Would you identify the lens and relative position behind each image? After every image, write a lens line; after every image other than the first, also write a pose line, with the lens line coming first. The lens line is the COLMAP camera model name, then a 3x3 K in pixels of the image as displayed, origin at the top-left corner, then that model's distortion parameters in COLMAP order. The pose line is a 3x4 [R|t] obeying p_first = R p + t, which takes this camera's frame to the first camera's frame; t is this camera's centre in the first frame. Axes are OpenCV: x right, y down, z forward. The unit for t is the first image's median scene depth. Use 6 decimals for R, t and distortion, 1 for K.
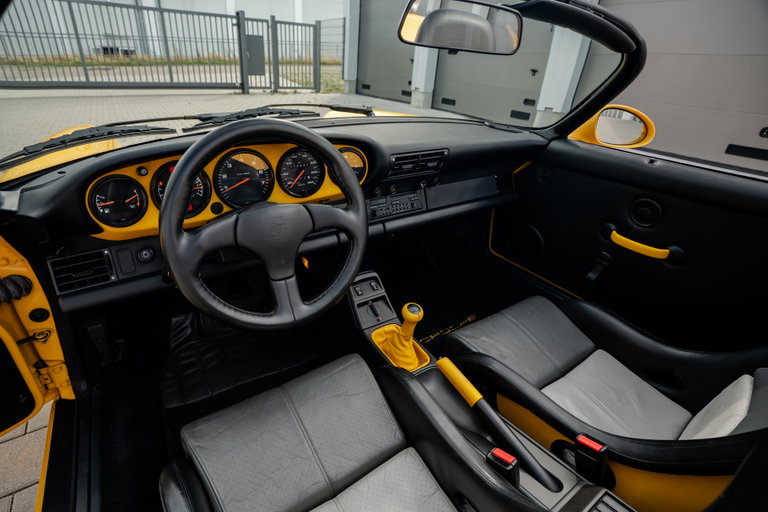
lens RADIAL K [[364.1, 0, 380.9], [0, 364.1, 257.8], [0, 0, 1]] dist [-0.042925, 0.003985]
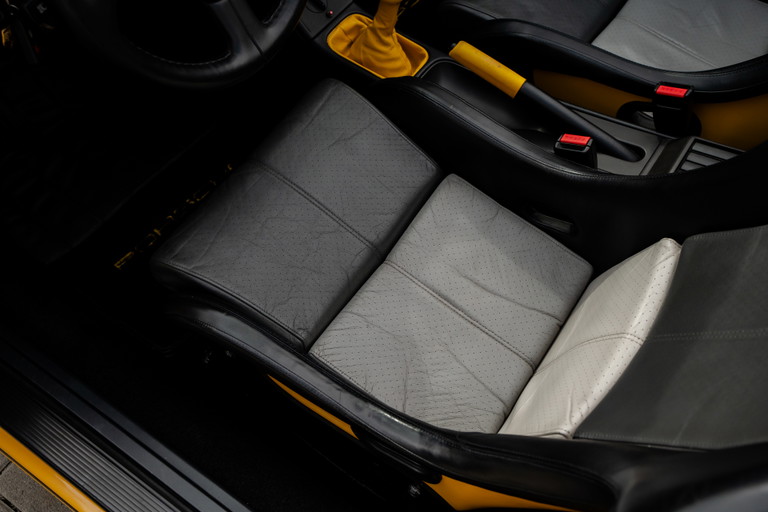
lens RADIAL K [[734.3, 0, 388.9], [0, 734.3, 251.7], [0, 0, 1]] dist [0.053936, 0.000000]
pose [[0.925347, -0.347452, 0.151689, -0.231789], [0.225448, 0.825980, 0.516652, -0.112593], [-0.304804, -0.443885, 0.842651, -0.226325]]
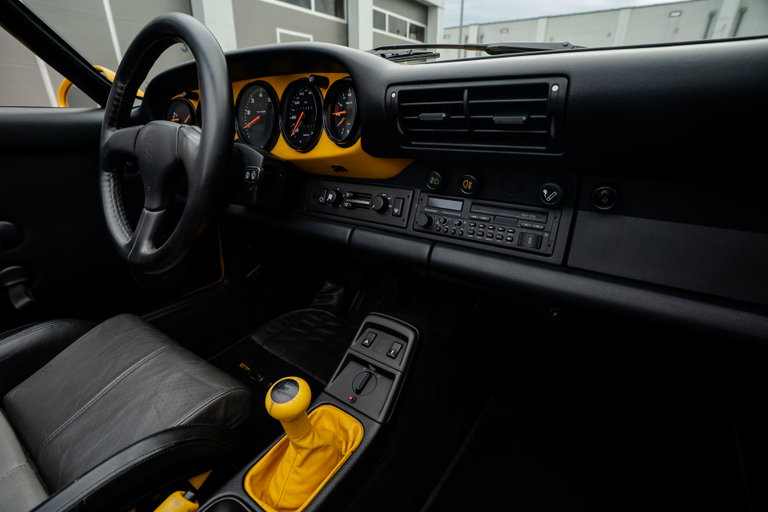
lens RADIAL K [[364.1, 0, 382.5], [0, 364.1, 260.4], [0, 0, 1]] dist [-0.042925, 0.003985]
pose [[0.342935, 0.303995, -0.888810, 0.435422], [-0.426619, 0.893381, 0.140953, -0.116587], [0.836894, 0.330845, 0.436062, 0.719799]]
